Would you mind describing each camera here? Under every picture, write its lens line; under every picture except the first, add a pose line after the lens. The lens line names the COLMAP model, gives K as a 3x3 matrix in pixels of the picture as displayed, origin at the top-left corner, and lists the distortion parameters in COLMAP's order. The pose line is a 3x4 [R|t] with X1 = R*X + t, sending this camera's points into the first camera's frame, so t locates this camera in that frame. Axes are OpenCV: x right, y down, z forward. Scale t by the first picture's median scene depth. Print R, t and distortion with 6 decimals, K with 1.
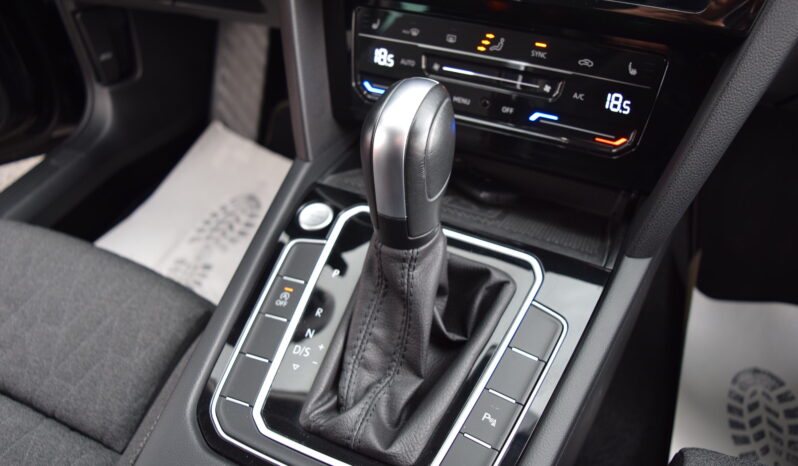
lens RADIAL K [[620.1, 0, 399.0], [0, 620.1, 233.0], [0, 0, 1]] dist [-0.091821, -0.000004]
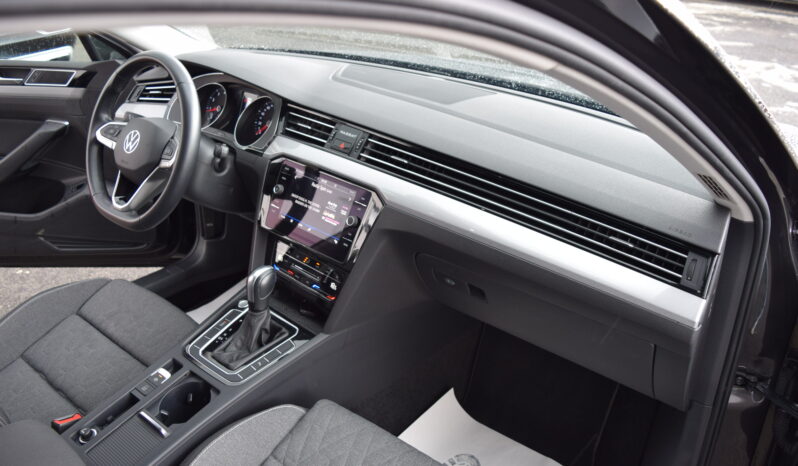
lens RADIAL K [[620.1, 0, 399.0], [0, 620.1, 233.0], [0, 0, 1]] dist [-0.091821, -0.000004]
pose [[0.965183, 0.192355, -0.177259, 0.500732], [-0.235404, 0.934215, -0.268007, 0.130634], [0.114045, 0.300404, 0.946970, -0.874164]]
